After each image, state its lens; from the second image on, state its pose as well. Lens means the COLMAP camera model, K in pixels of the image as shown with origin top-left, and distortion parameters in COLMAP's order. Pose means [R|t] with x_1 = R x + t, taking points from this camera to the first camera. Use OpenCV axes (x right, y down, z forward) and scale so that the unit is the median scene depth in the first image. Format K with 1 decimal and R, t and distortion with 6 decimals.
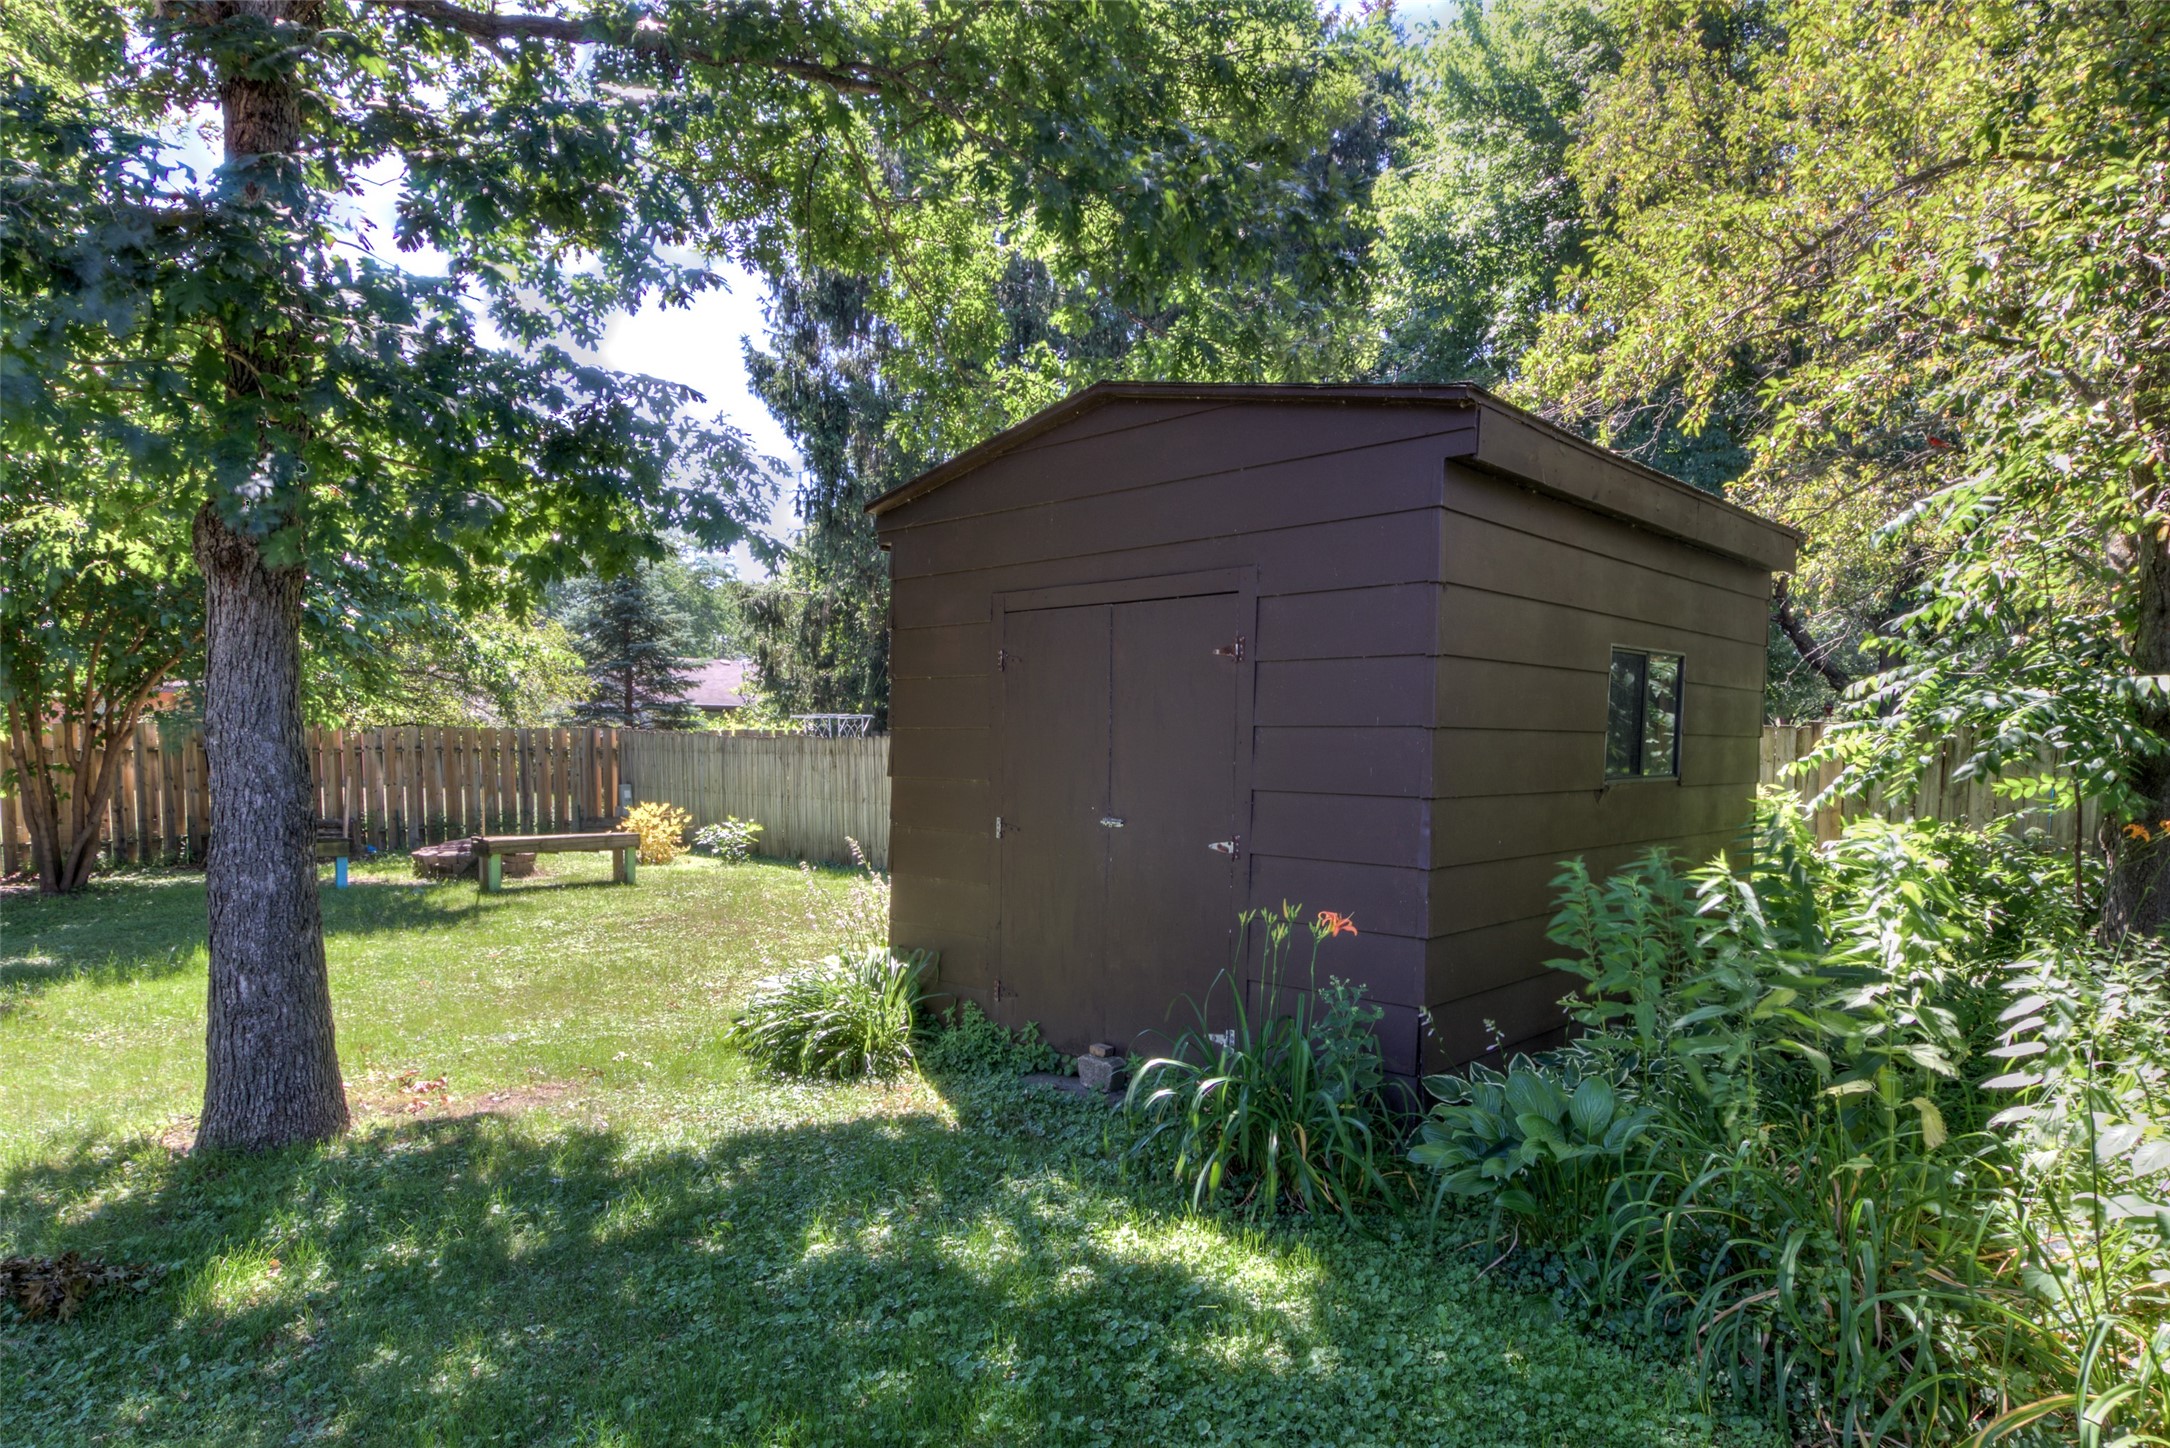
lens RADIAL K [[1220.7, 0, 1081.0], [0, 1220.7, 755.4], [0, 0, 1]] dist [-0.016673, -0.000958]
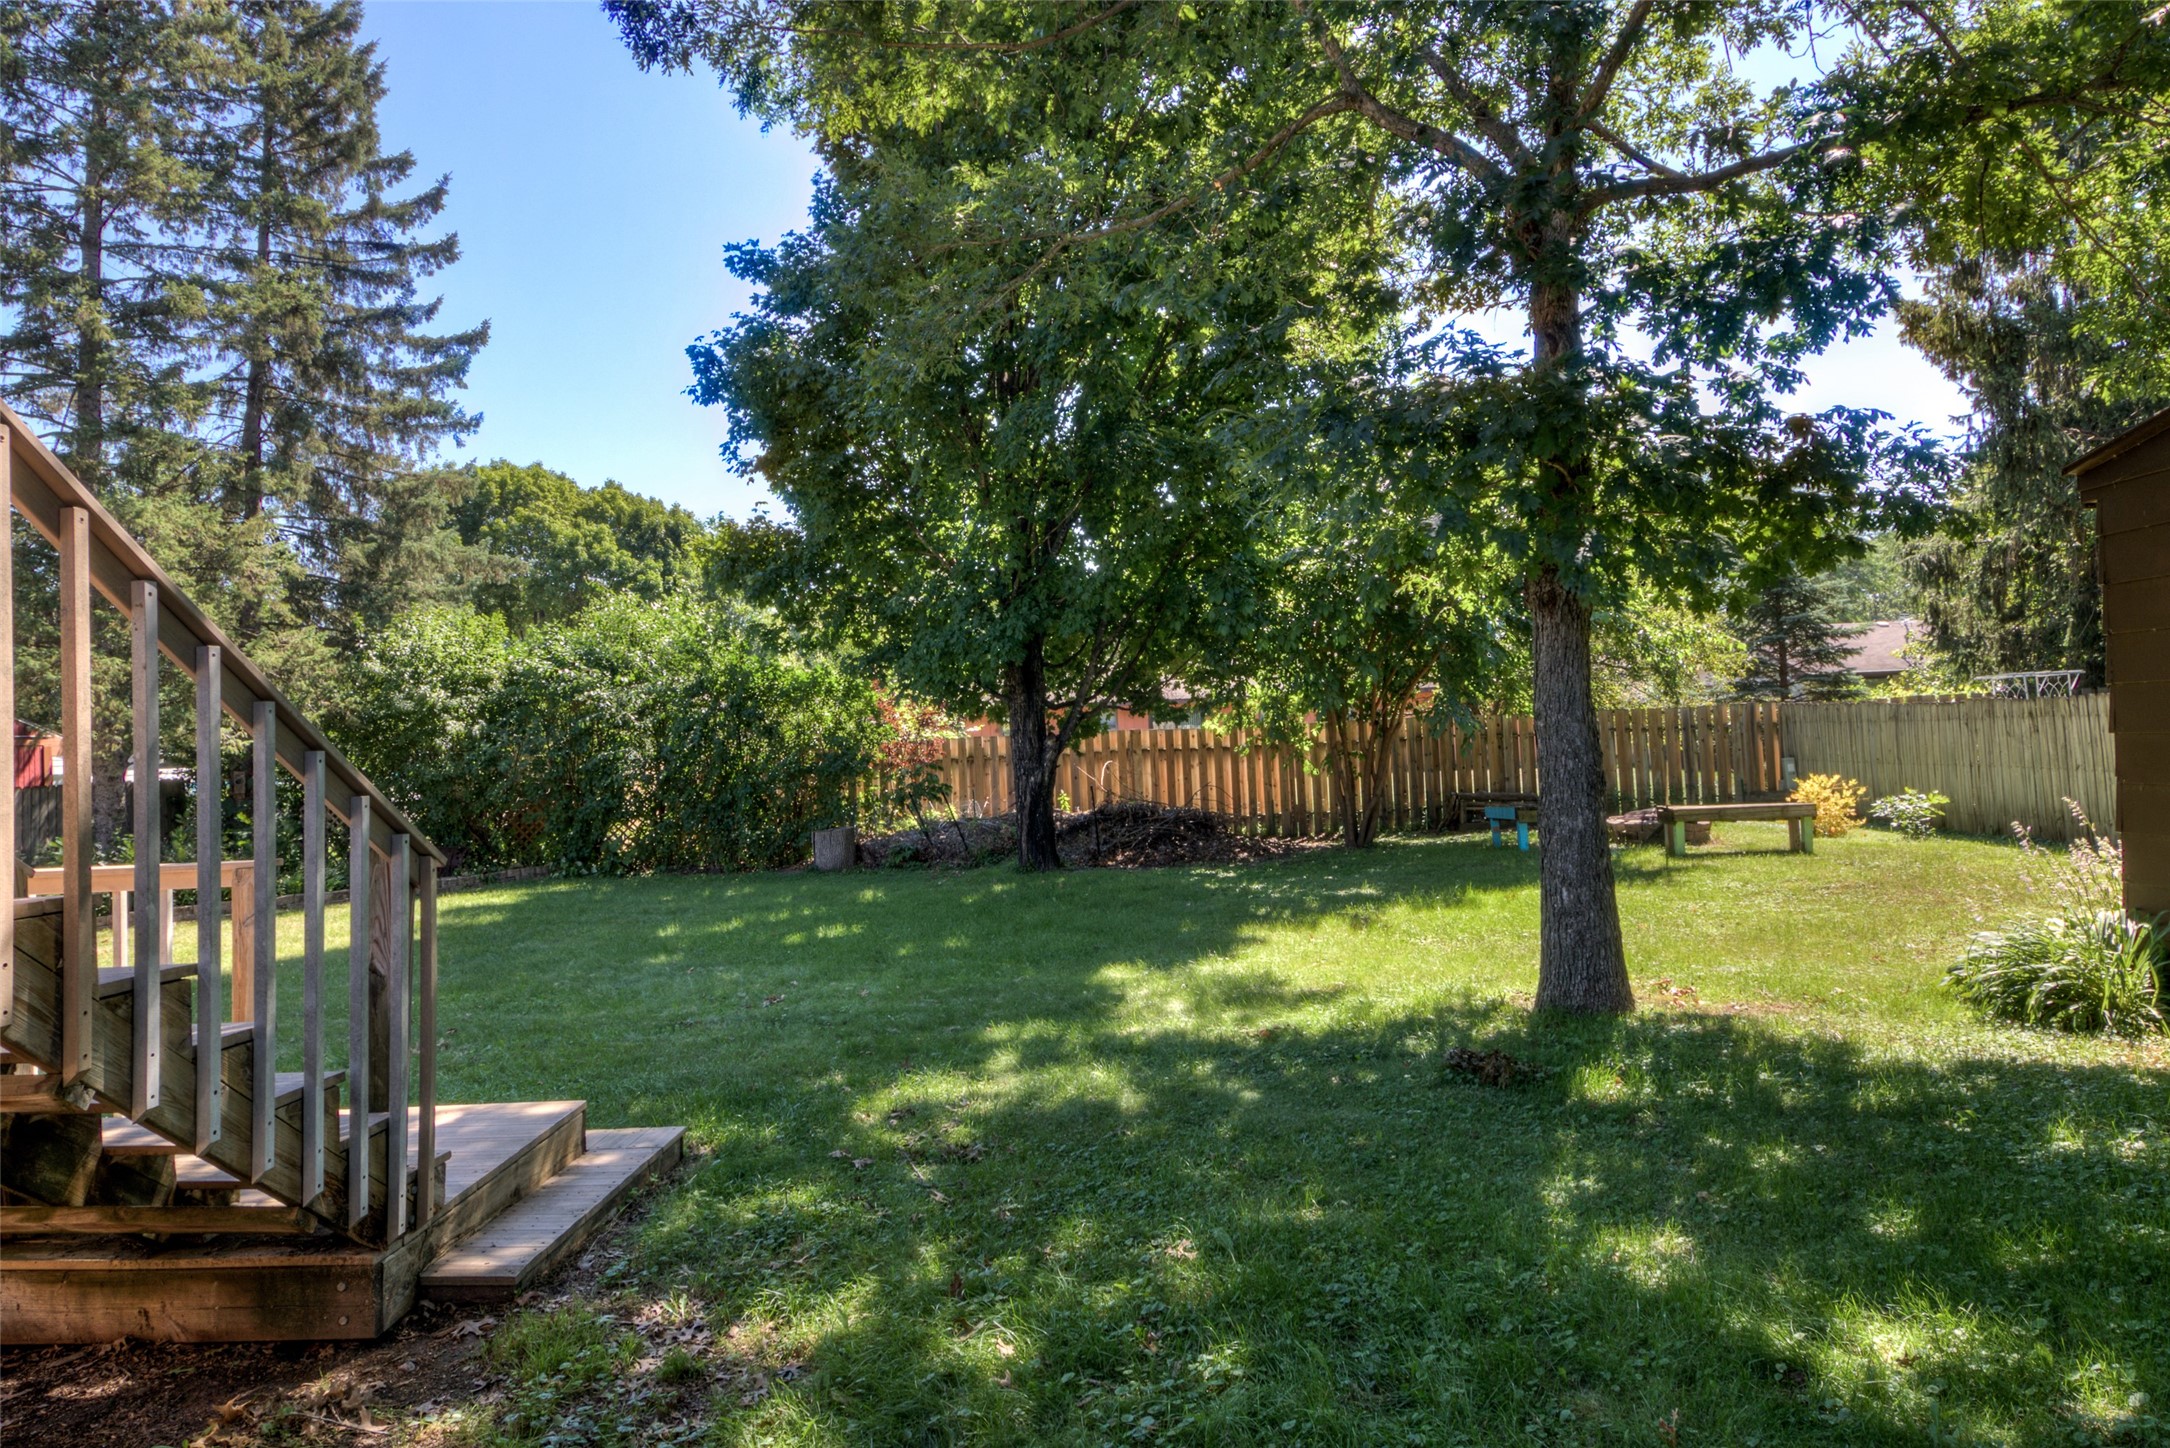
lens RADIAL K [[1362.8, 0, 1086.2], [0, 1362.8, 693.4], [0, 0, 1]] dist [0.003316, -0.017620]
pose [[0.695071, -0.062230, -0.716243, 0.037366], [0.038536, 0.998039, -0.049317, 0.005300], [0.717907, 0.006678, 0.696107, -0.247237]]
